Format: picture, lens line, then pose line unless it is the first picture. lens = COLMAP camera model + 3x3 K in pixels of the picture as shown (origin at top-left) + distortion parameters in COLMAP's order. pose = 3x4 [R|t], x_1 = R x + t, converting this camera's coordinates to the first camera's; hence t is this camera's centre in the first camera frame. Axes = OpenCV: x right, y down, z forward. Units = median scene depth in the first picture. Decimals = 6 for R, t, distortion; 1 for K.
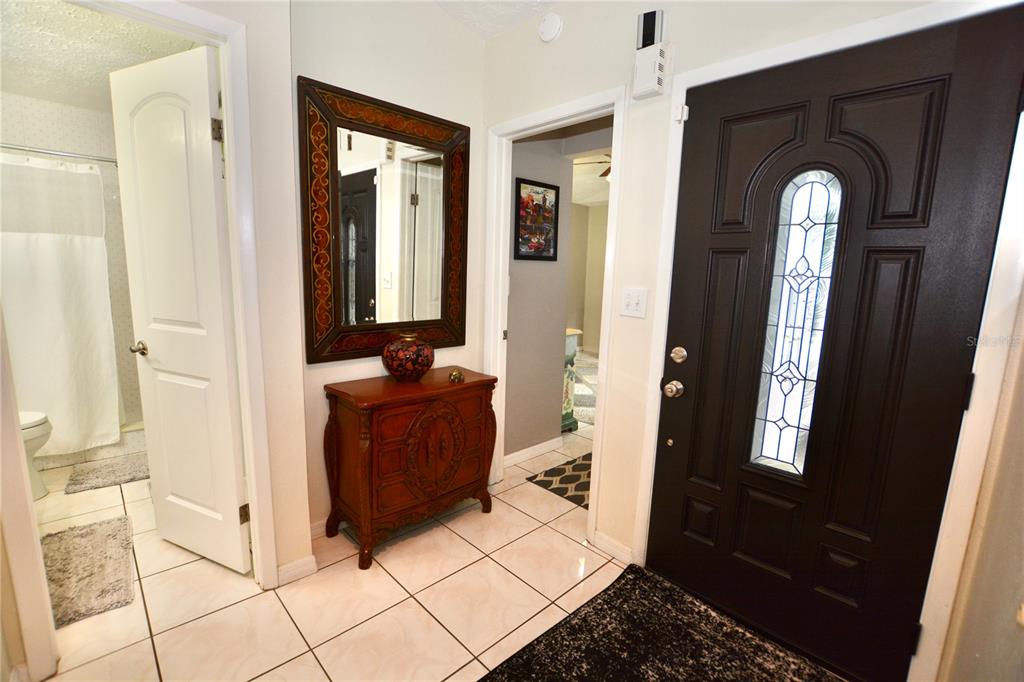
lens RADIAL K [[453.5, 0, 516.8], [0, 453.5, 340.8], [0, 0, 1]] dist [-0.028650, 0.004046]
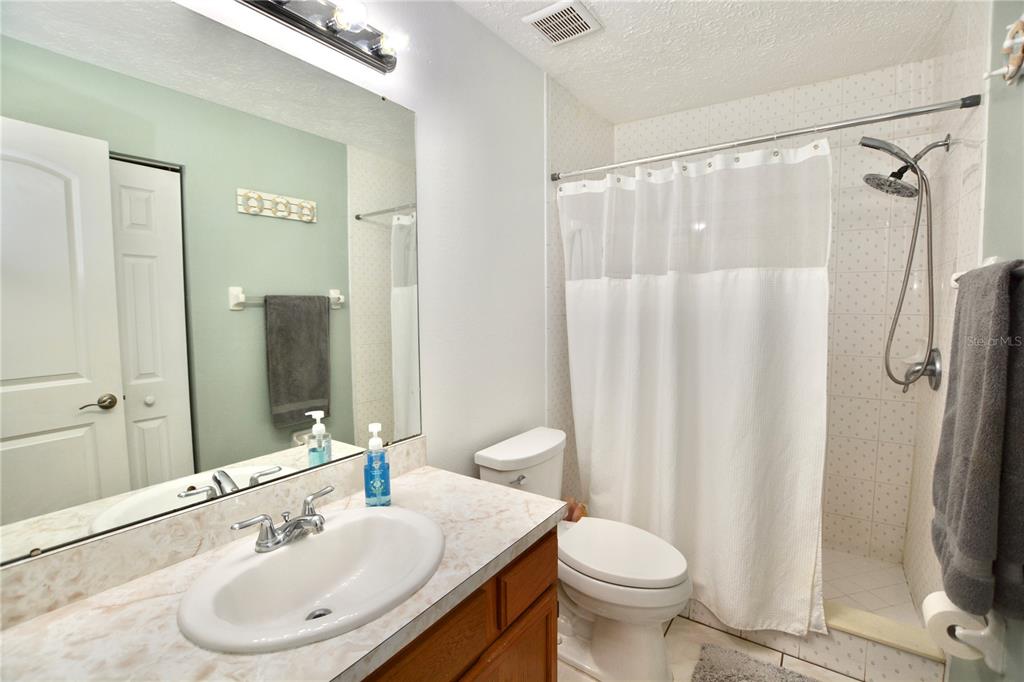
lens RADIAL K [[453.5, 0, 517.3], [0, 453.5, 341.0], [0, 0, 1]] dist [-0.028650, 0.004046]
pose [[0.196105, 0.036649, -0.979898, -0.468134], [-0.130206, 0.991426, 0.011022, -0.097202], [0.971900, 0.125427, 0.199195, 0.543977]]
